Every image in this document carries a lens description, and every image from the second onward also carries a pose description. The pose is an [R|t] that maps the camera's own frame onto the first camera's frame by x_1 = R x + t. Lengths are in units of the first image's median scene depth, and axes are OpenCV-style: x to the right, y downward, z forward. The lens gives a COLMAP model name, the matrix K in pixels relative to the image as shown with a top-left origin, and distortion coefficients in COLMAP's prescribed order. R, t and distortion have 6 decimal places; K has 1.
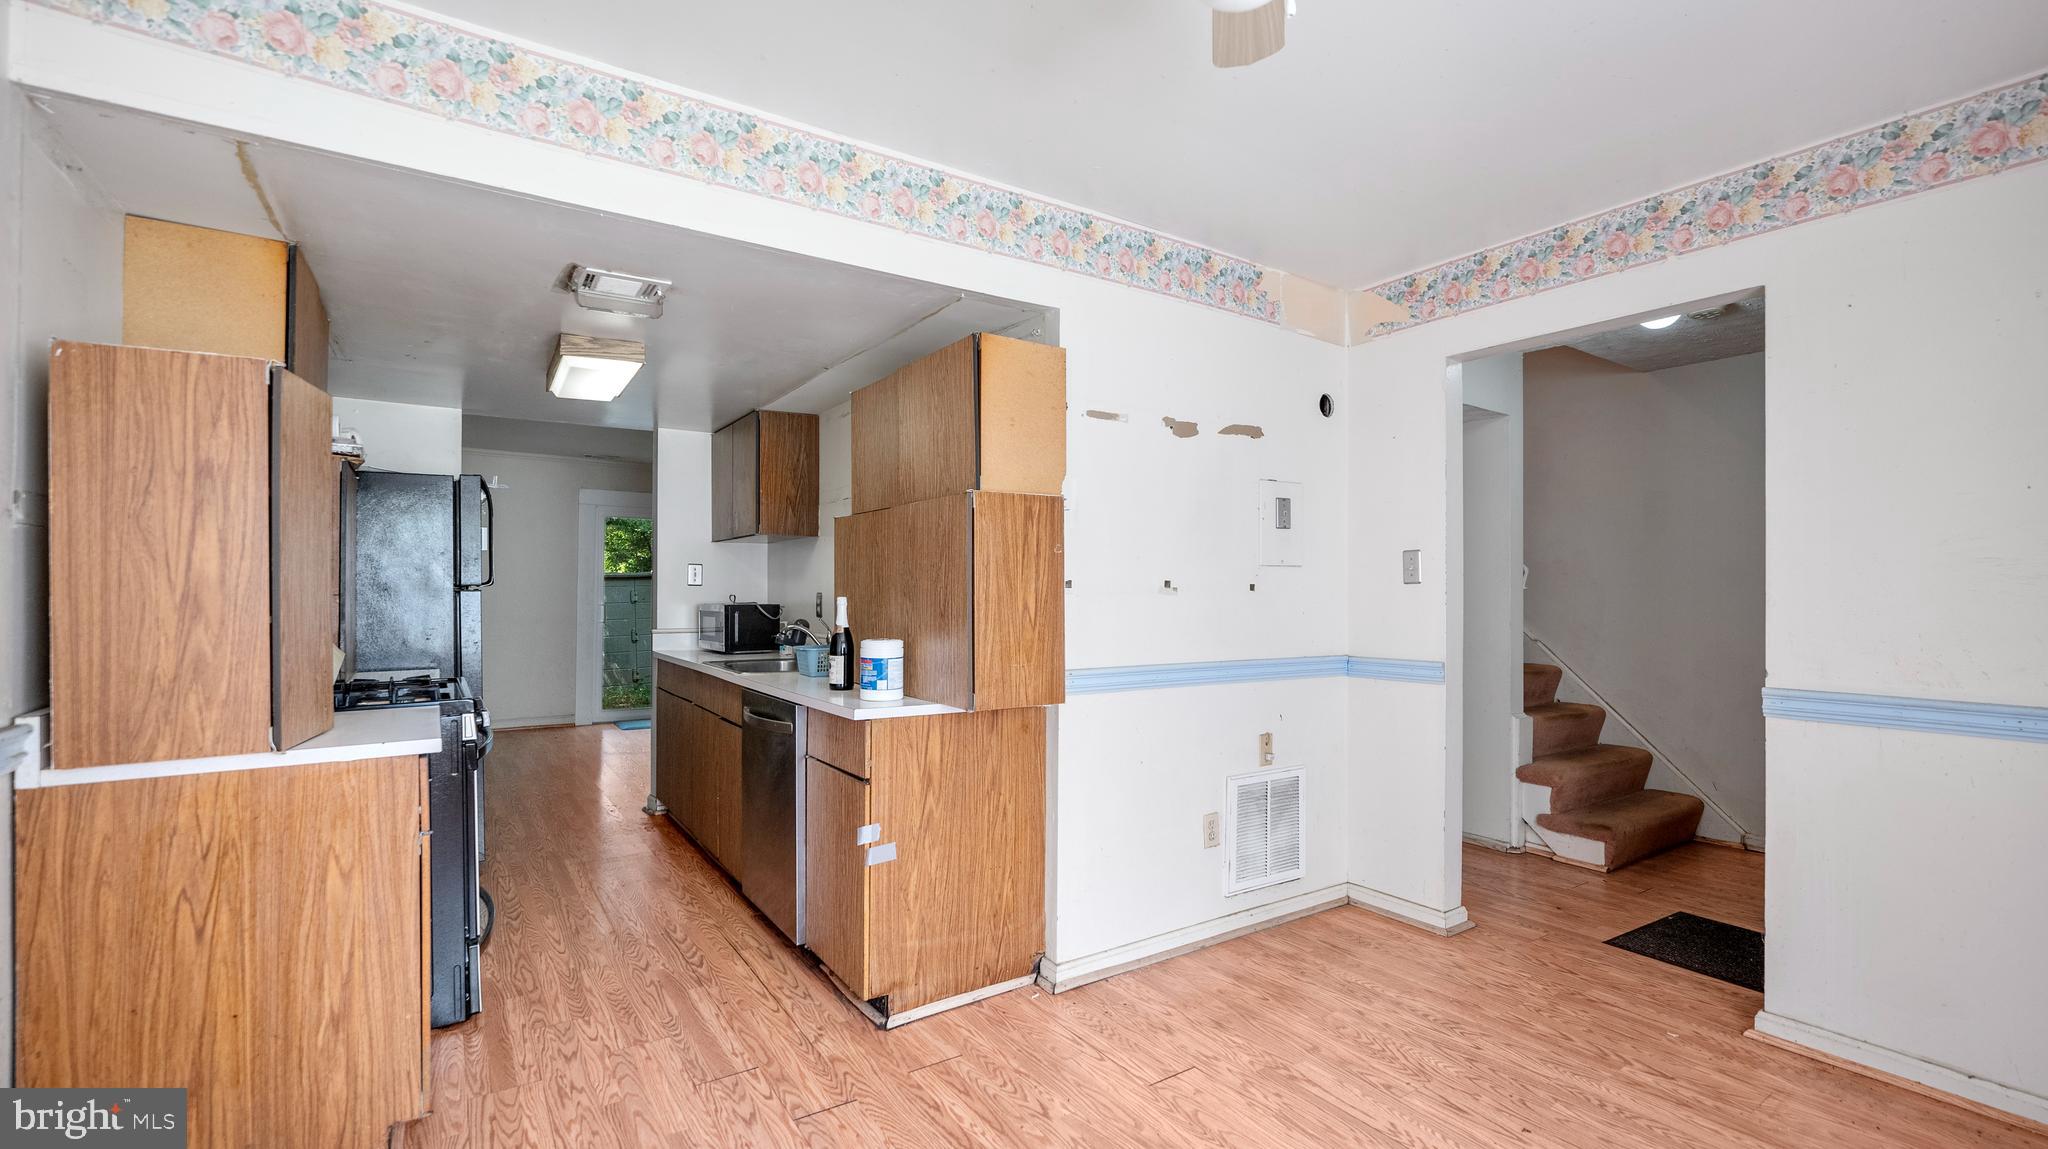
lens RADIAL K [[878.5, 0, 1007.6], [0, 878.5, 588.6], [0, 0, 1]] dist [-0.008641, 0.001329]
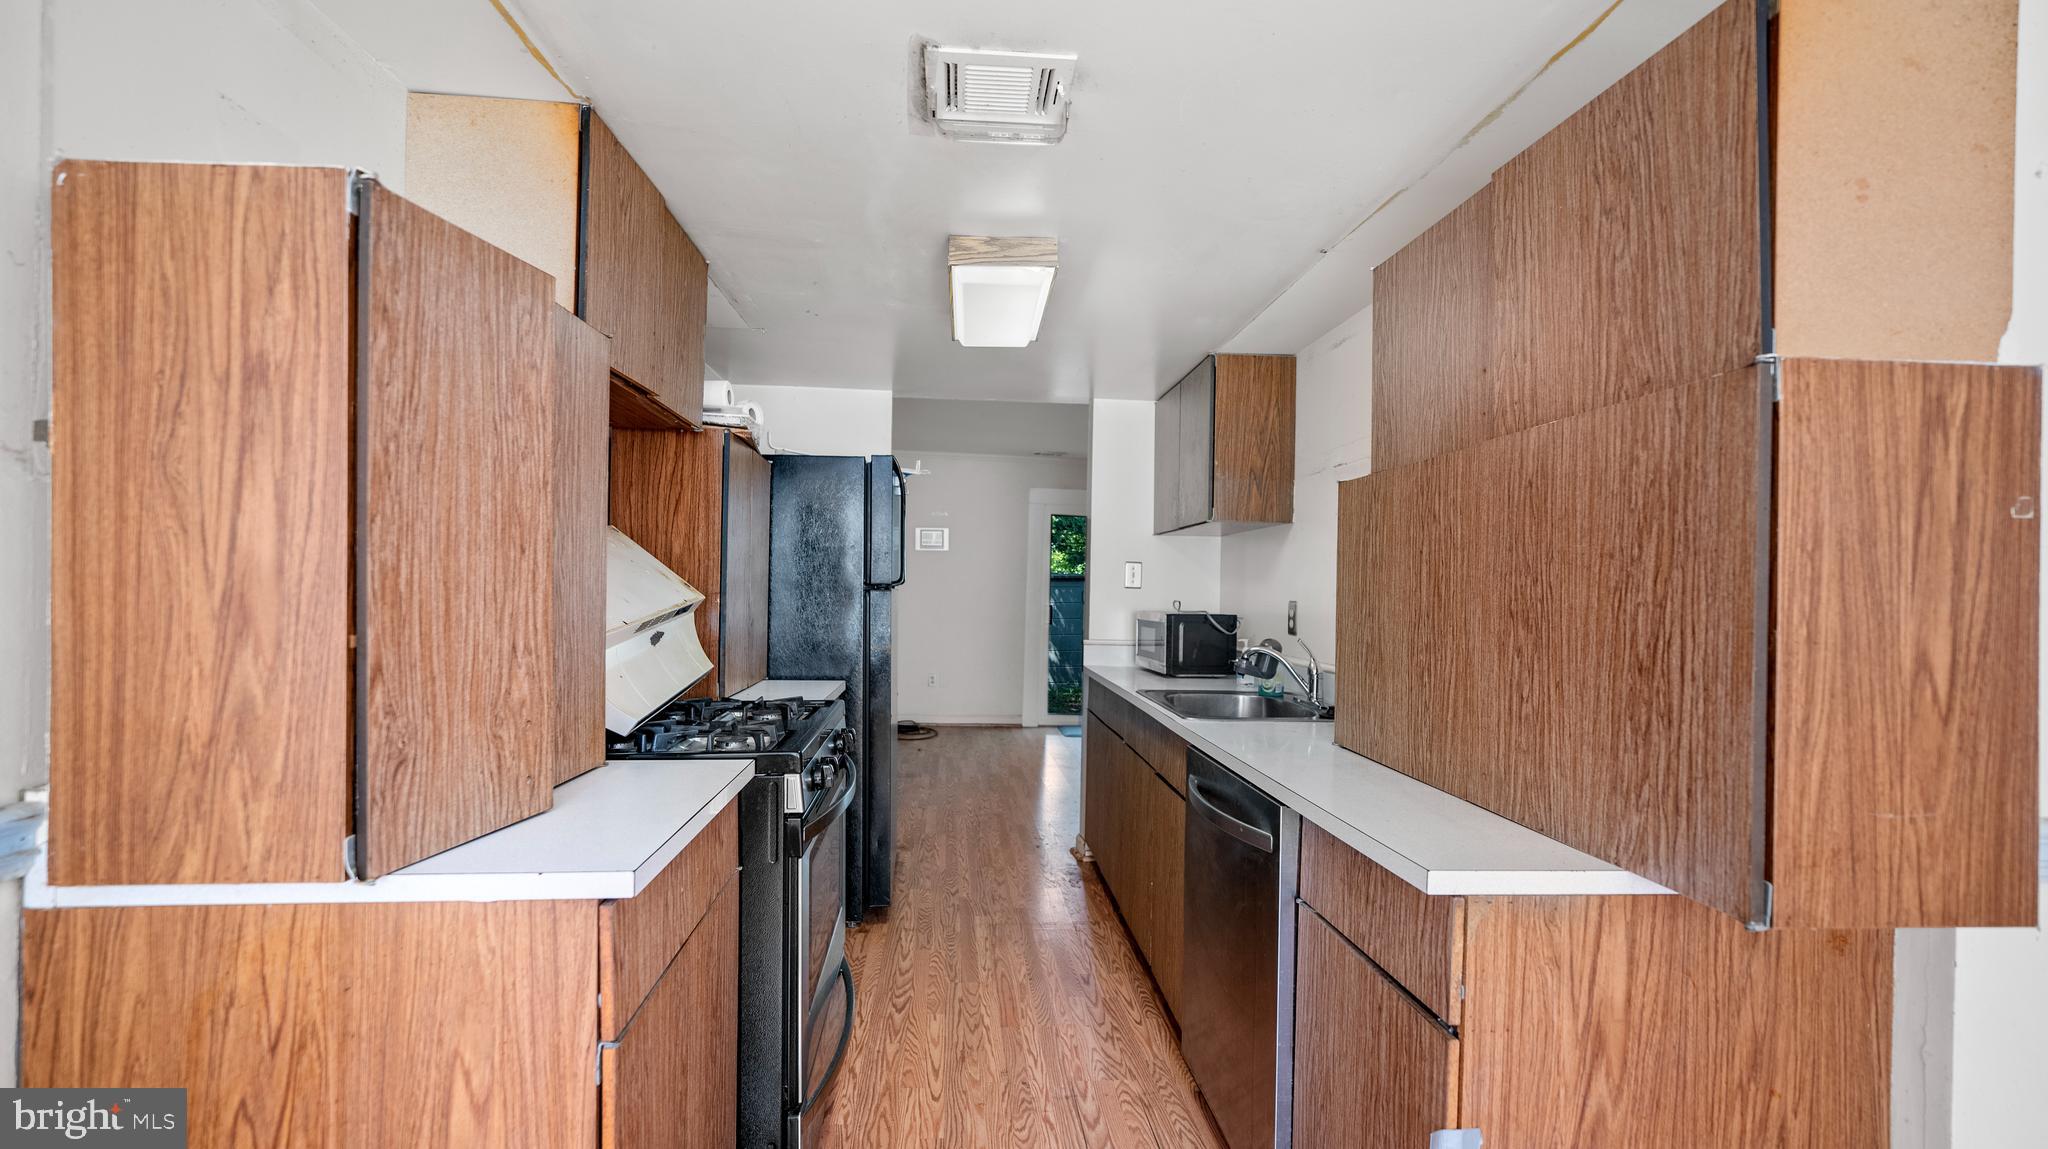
lens RADIAL K [[878.5, 0, 1025.7], [0, 878.5, 579.3], [0, 0, 1]] dist [-0.008641, 0.001329]
pose [[0.888365, 0.011358, -0.458997, -0.149168], [-0.017938, 0.999789, -0.009976, -0.004114], [0.458787, 0.017096, 0.888382, 0.488927]]
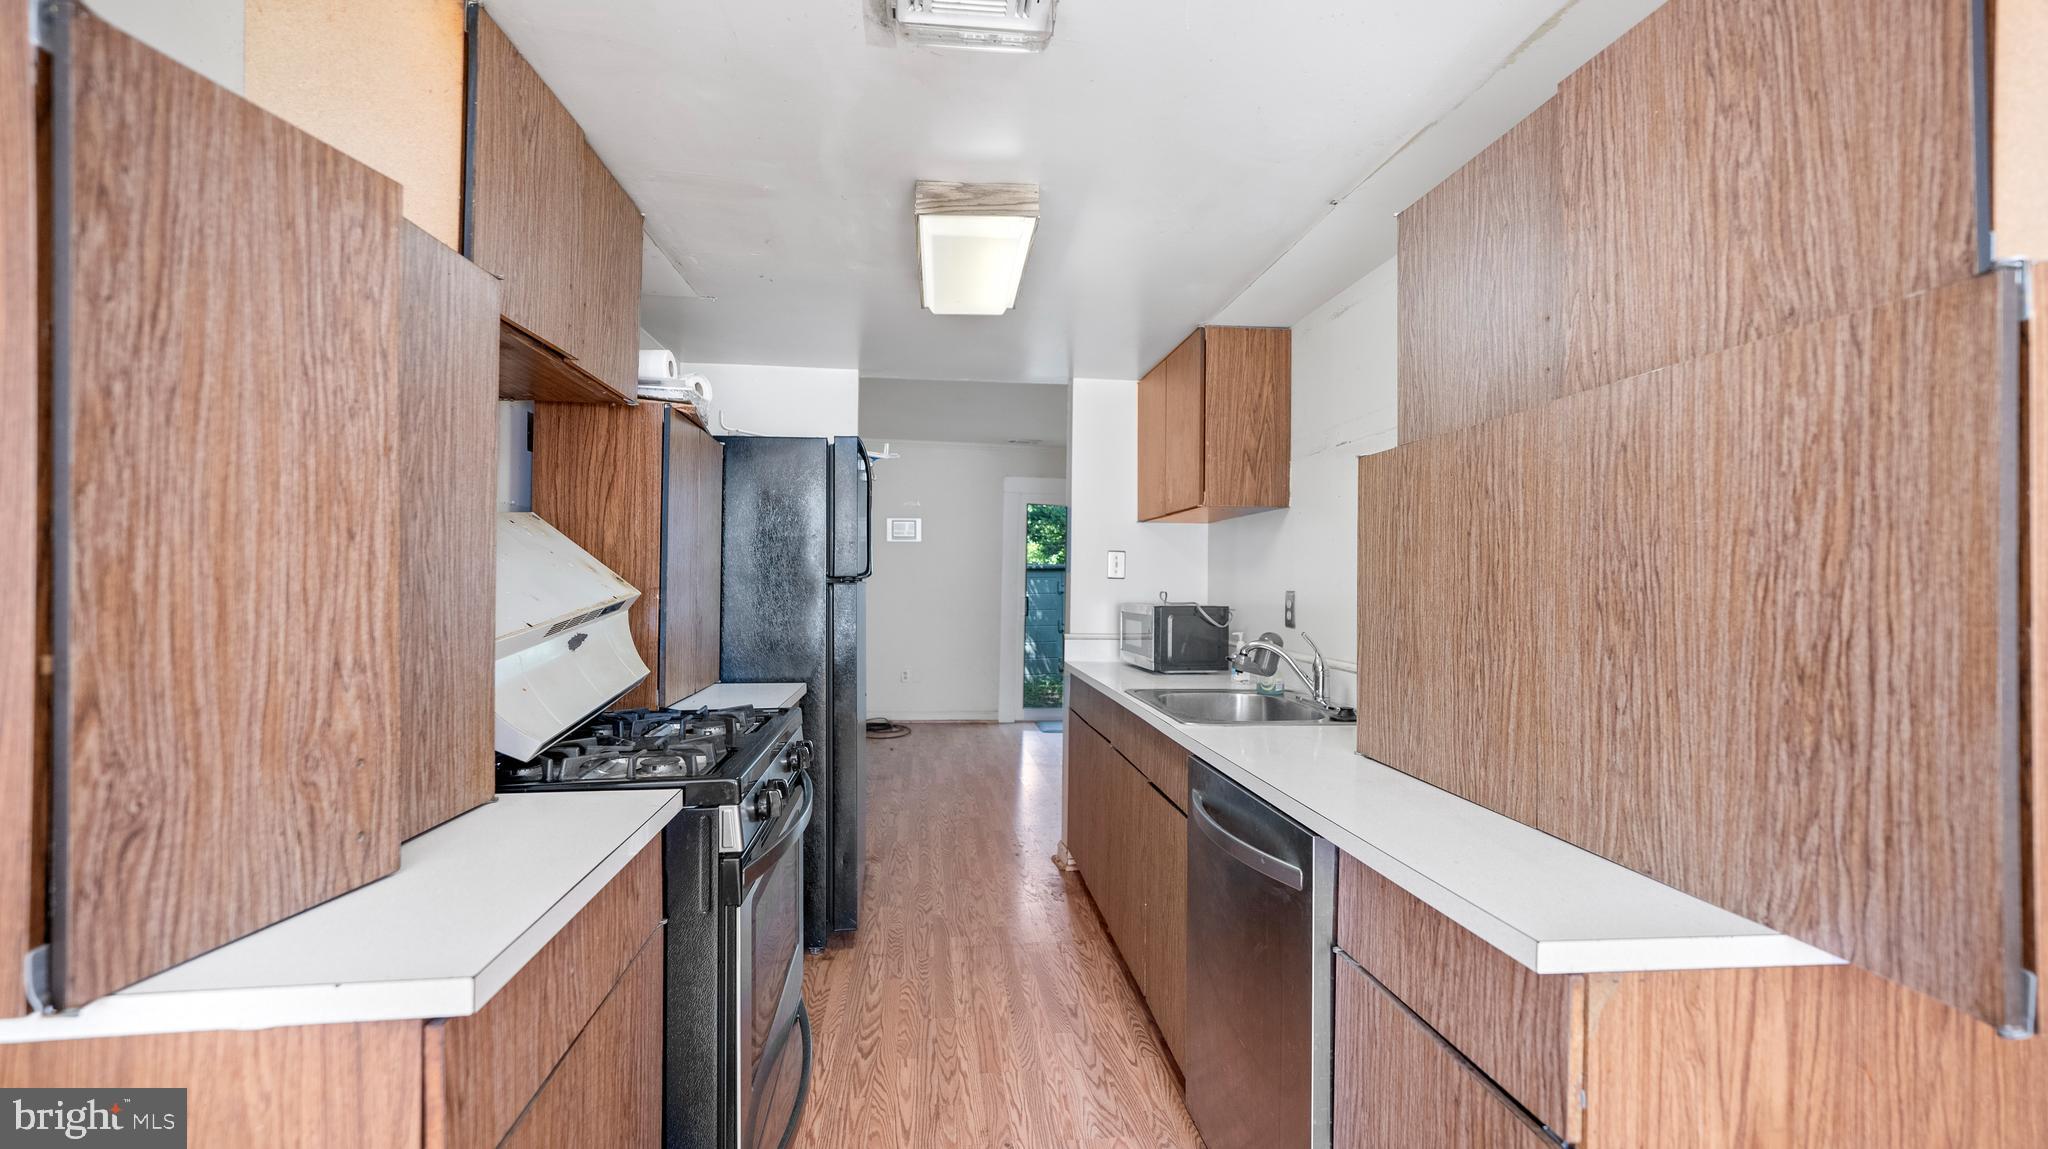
lens RADIAL K [[878.5, 0, 1031.1], [0, 878.5, 556.1], [0, 0, 1]] dist [-0.008641, 0.001329]
pose [[0.904247, -0.002889, -0.427000, -0.202686], [-0.009566, 0.999589, -0.027020, -0.004170], [0.426902, 0.028518, 0.903848, 0.581916]]
